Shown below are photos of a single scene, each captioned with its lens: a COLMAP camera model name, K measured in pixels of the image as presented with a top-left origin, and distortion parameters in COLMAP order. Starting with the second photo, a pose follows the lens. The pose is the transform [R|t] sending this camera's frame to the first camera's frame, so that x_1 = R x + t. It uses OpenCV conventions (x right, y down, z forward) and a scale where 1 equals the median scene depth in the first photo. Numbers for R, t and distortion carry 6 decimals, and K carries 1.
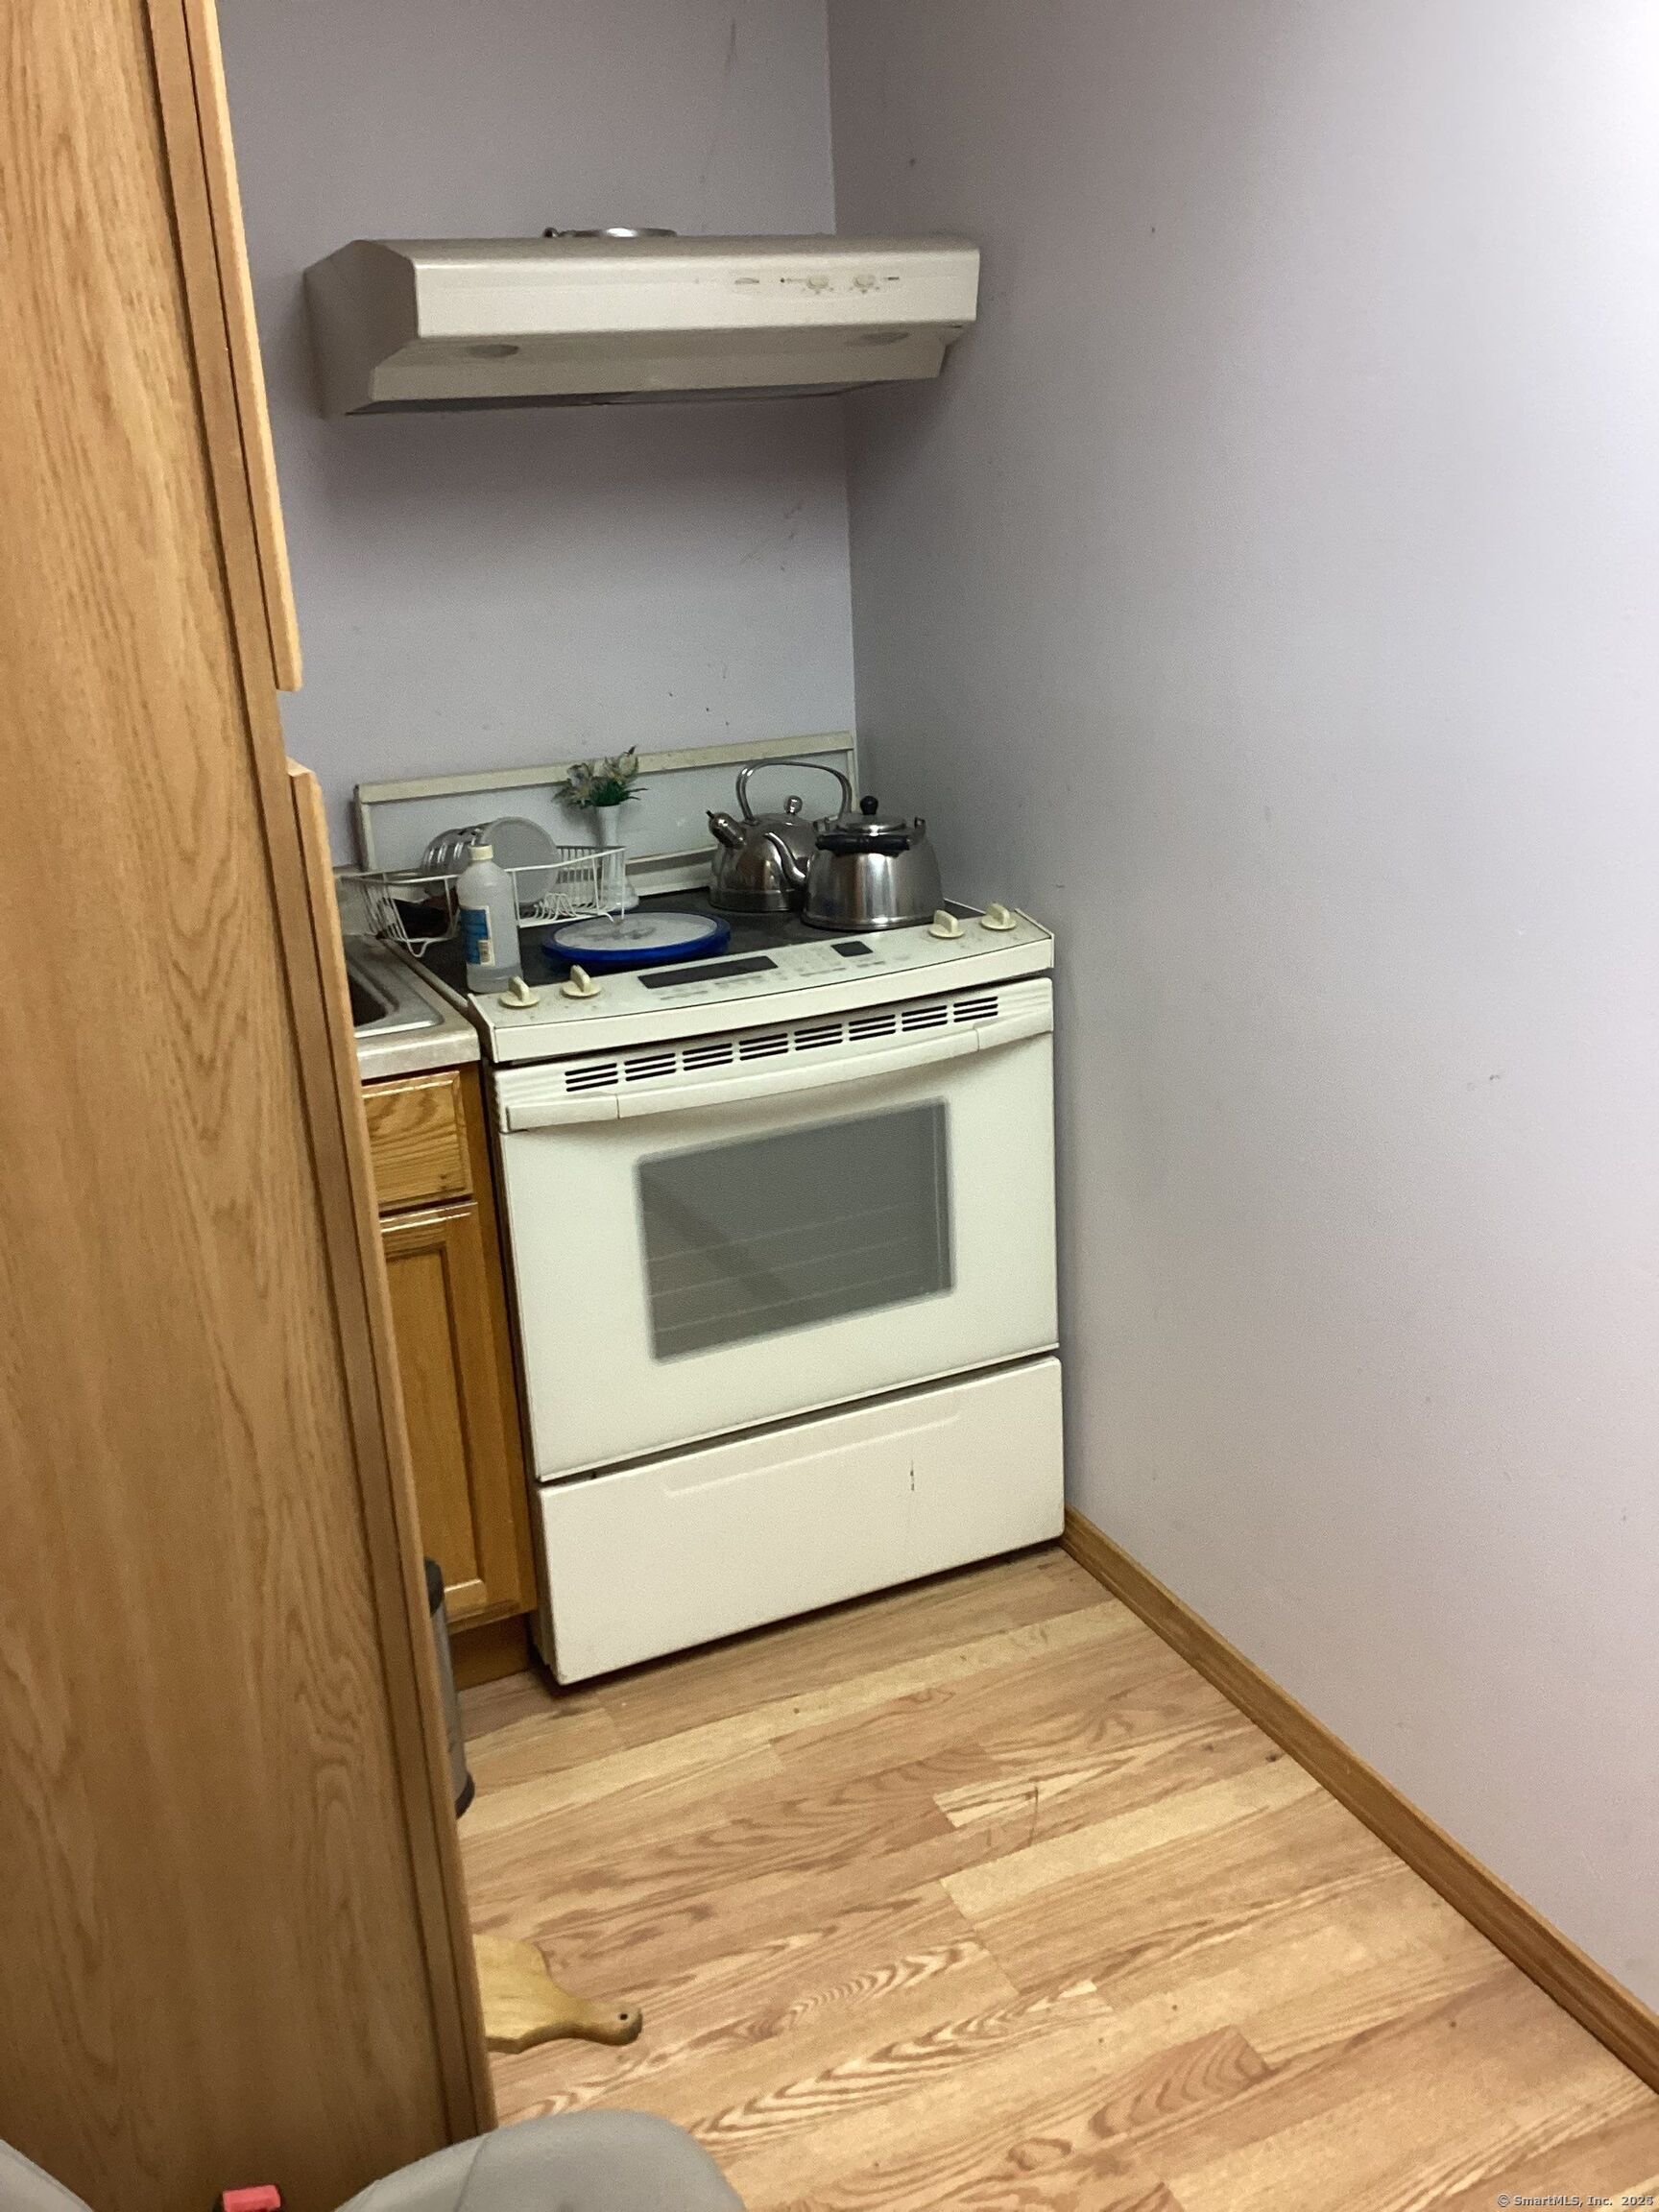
lens RADIAL K [[1956.7, 0, 829.5], [0, 1956.7, 1106.0], [0, 0, 1]] dist [0.096697, -0.171644]
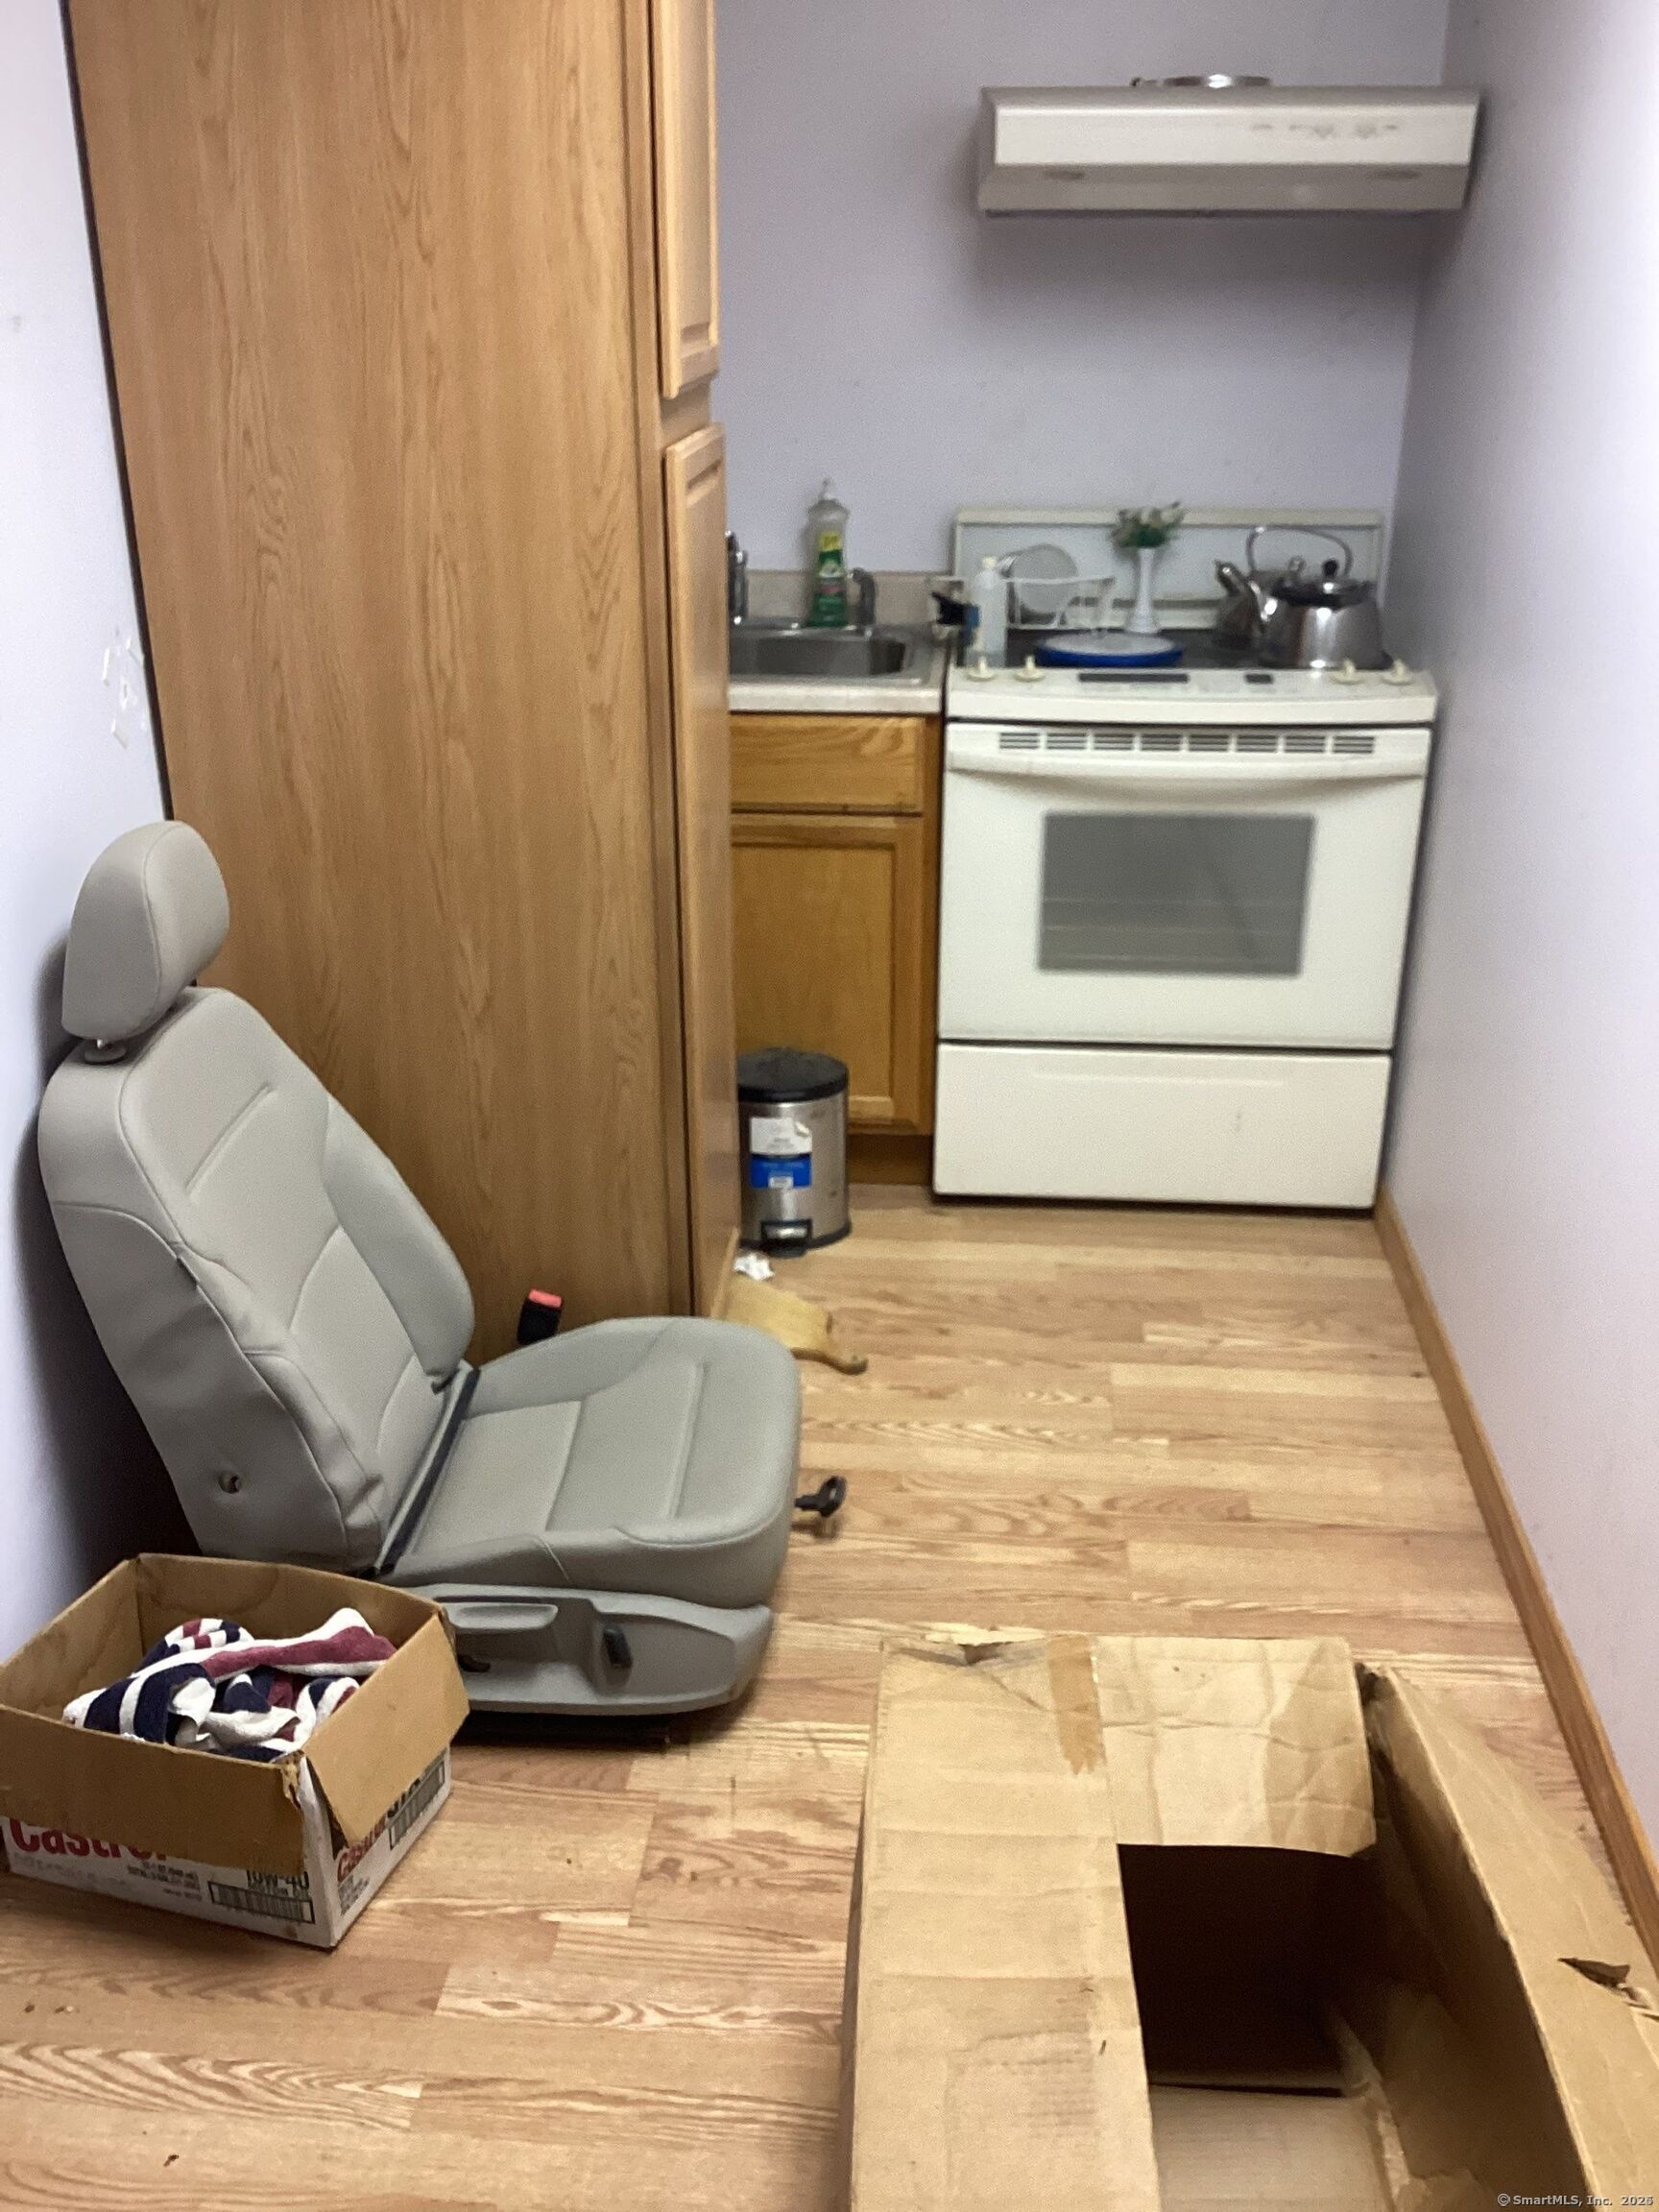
lens RADIAL K [[1956.7, 0, 829.5], [0, 1956.7, 1106.0], [0, 0, 1]] dist [0.096697, -0.171644]
pose [[0.875404, 0.233923, -0.423023, 0.394829], [-0.191839, 0.971367, 0.140155, 0.064999], [0.443696, -0.041540, 0.895214, -0.269488]]
